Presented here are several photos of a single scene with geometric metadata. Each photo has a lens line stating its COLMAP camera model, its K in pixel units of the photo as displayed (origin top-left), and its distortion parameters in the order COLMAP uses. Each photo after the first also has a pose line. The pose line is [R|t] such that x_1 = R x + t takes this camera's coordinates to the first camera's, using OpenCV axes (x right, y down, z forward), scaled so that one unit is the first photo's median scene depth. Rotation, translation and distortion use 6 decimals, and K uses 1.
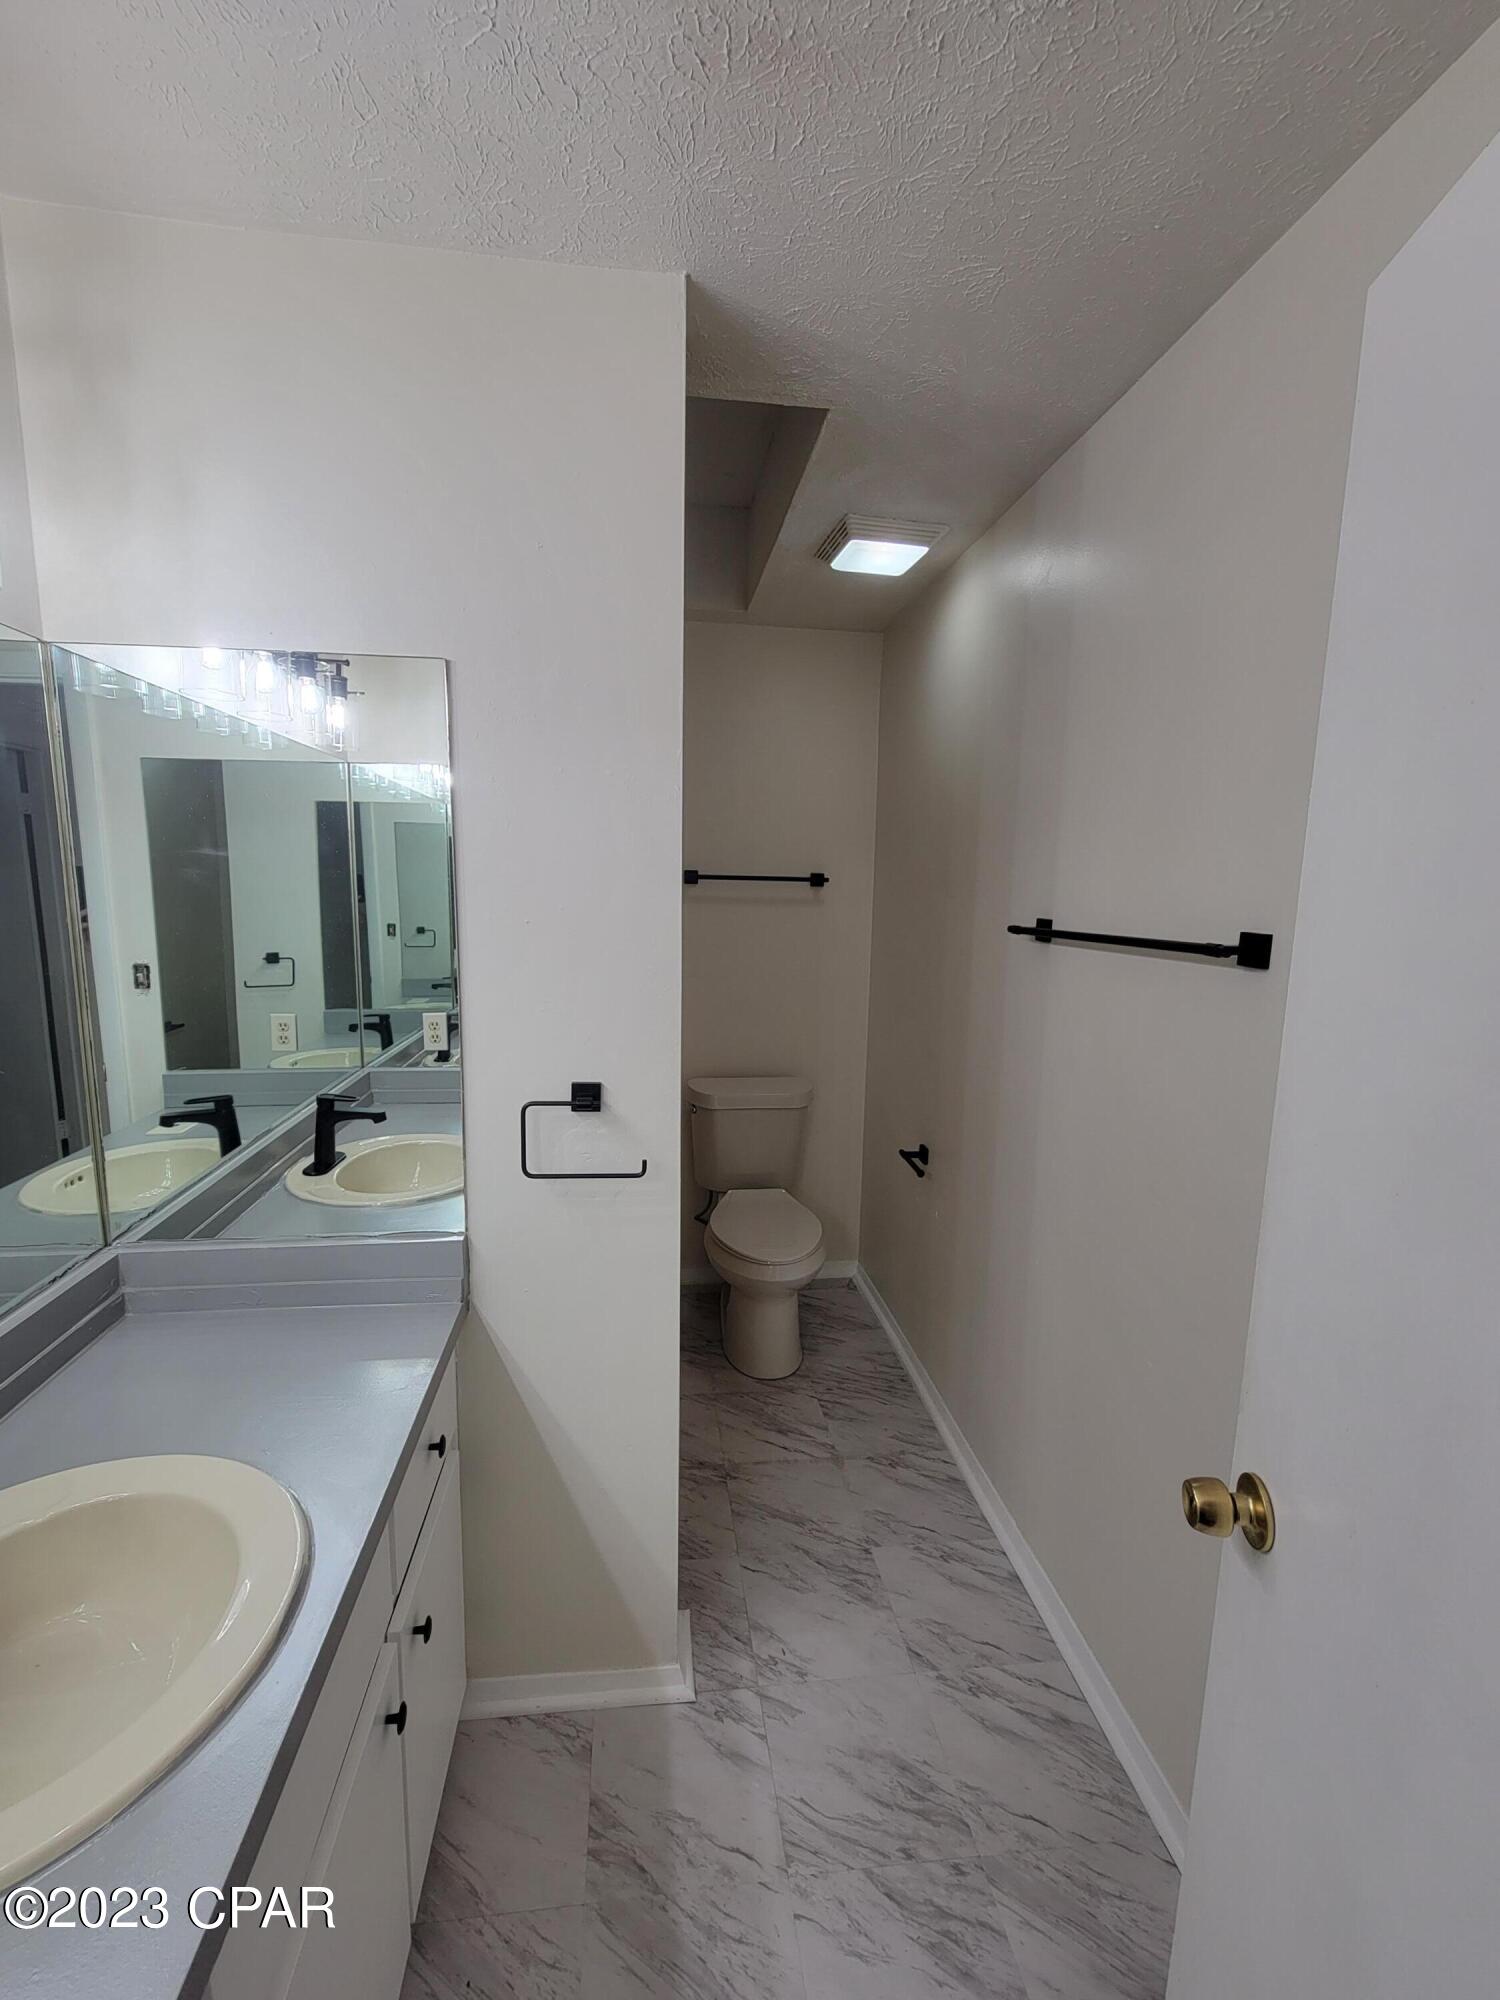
lens RADIAL K [[814.5, 0, 736.0], [0, 814.5, 988.6], [0, 0, 1]] dist [0.003224, -0.001157]
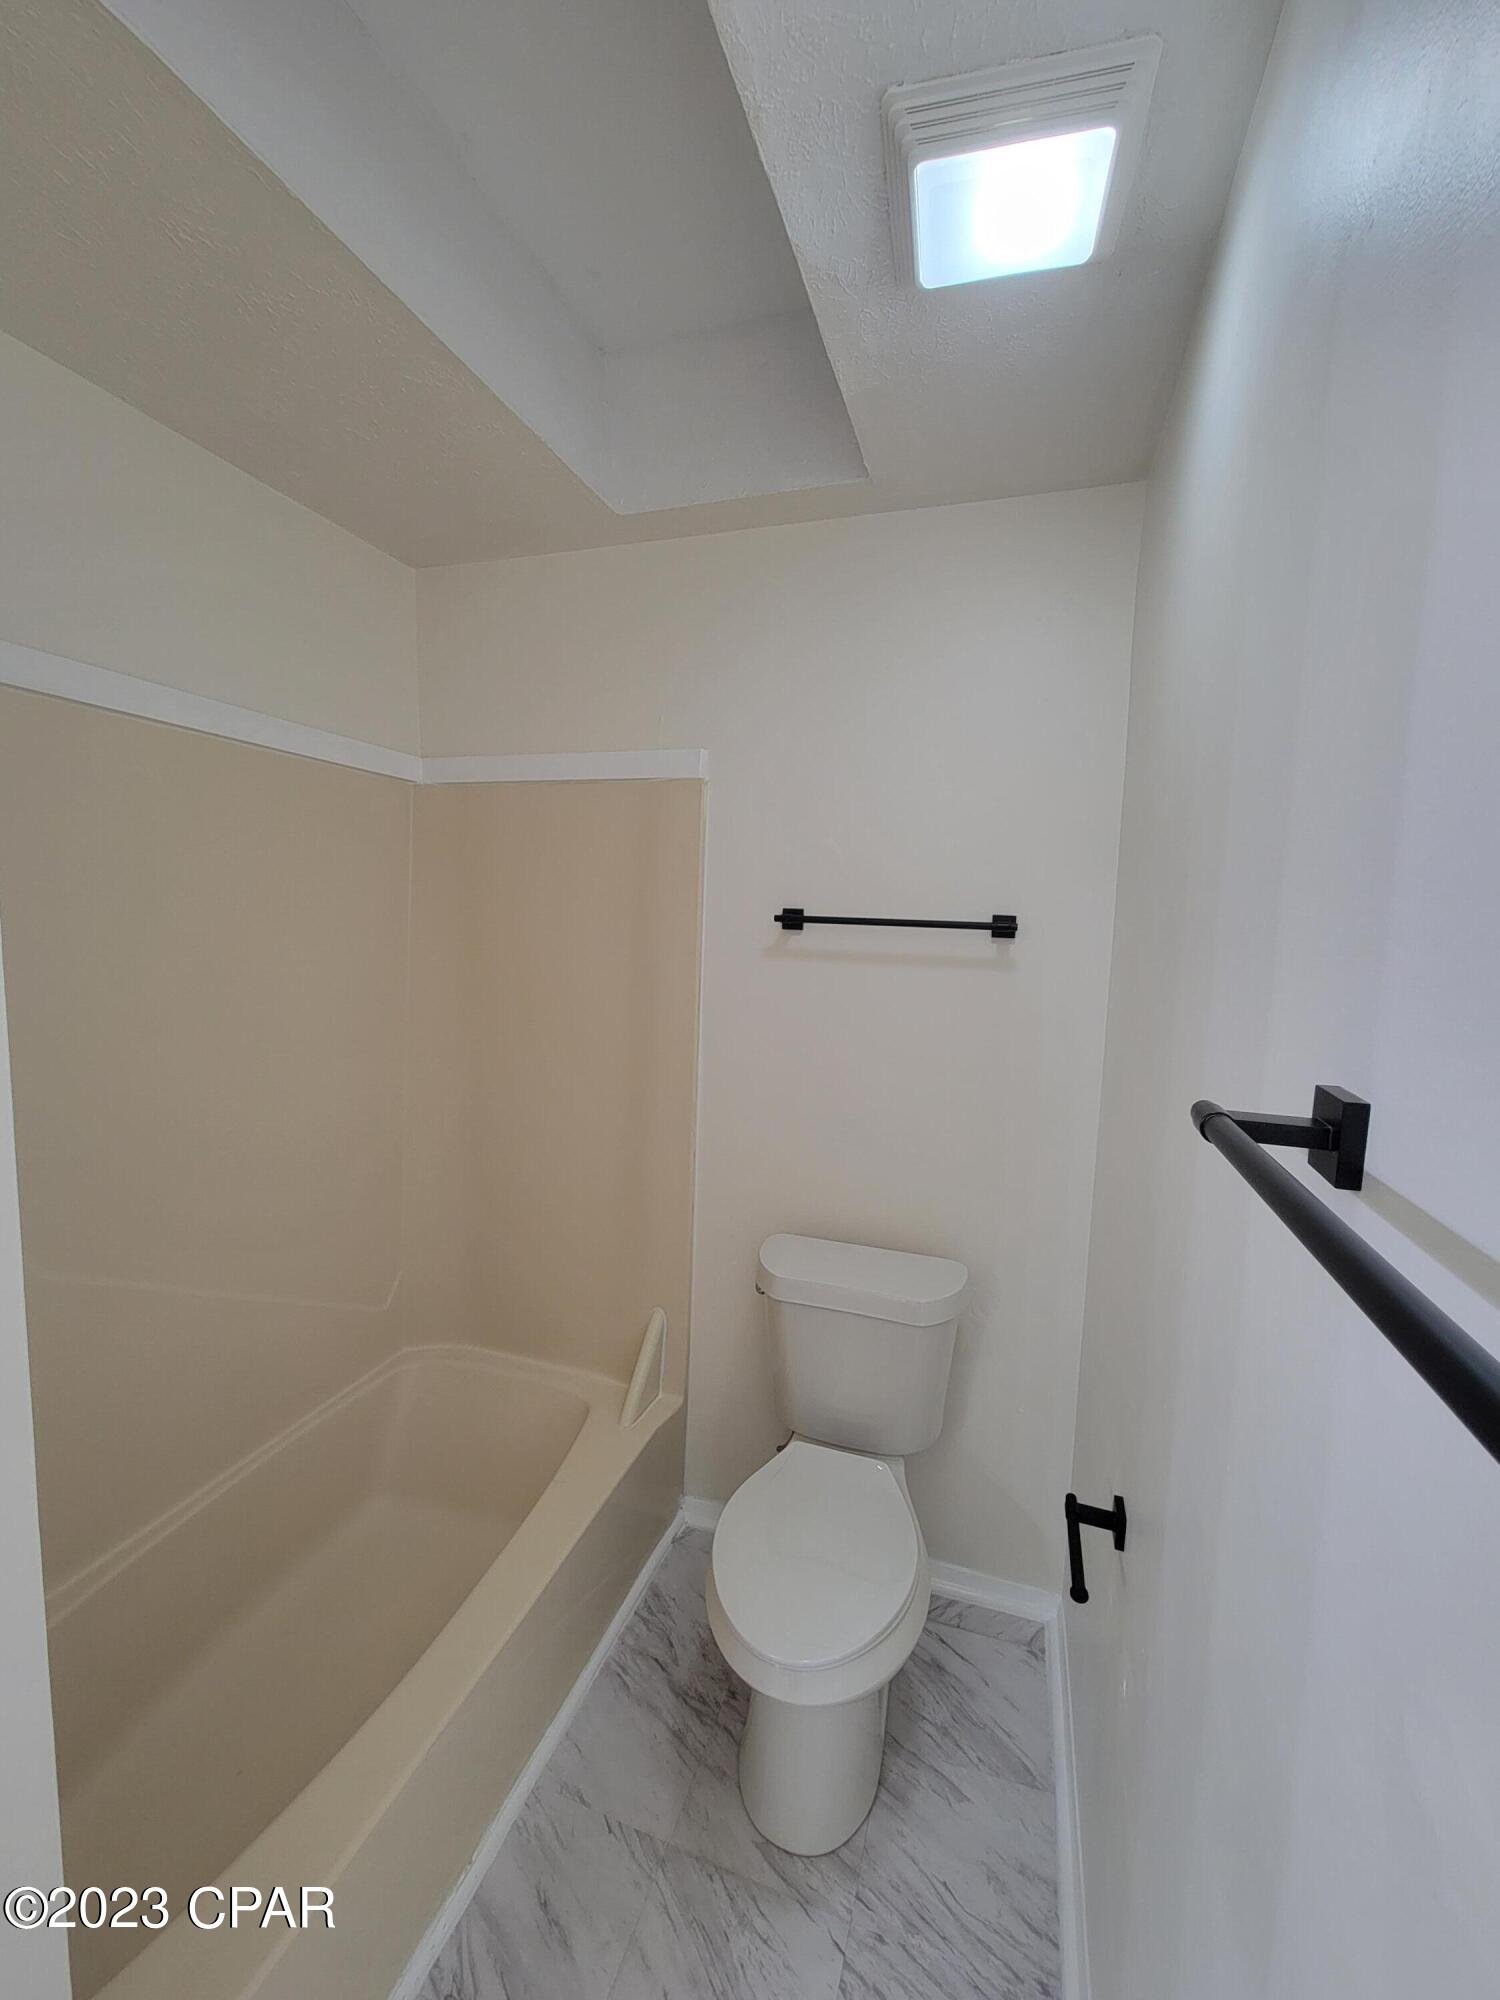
lens RADIAL K [[814.5, 0, 748.1], [0, 814.5, 997.3], [0, 0, 1]] dist [0.003224, -0.001157]
pose [[0.904815, 0.052202, -0.422593, 0.188608], [-0.073561, 0.996698, -0.034382, -0.050545], [0.419403, 0.062196, 0.905667, 0.404637]]
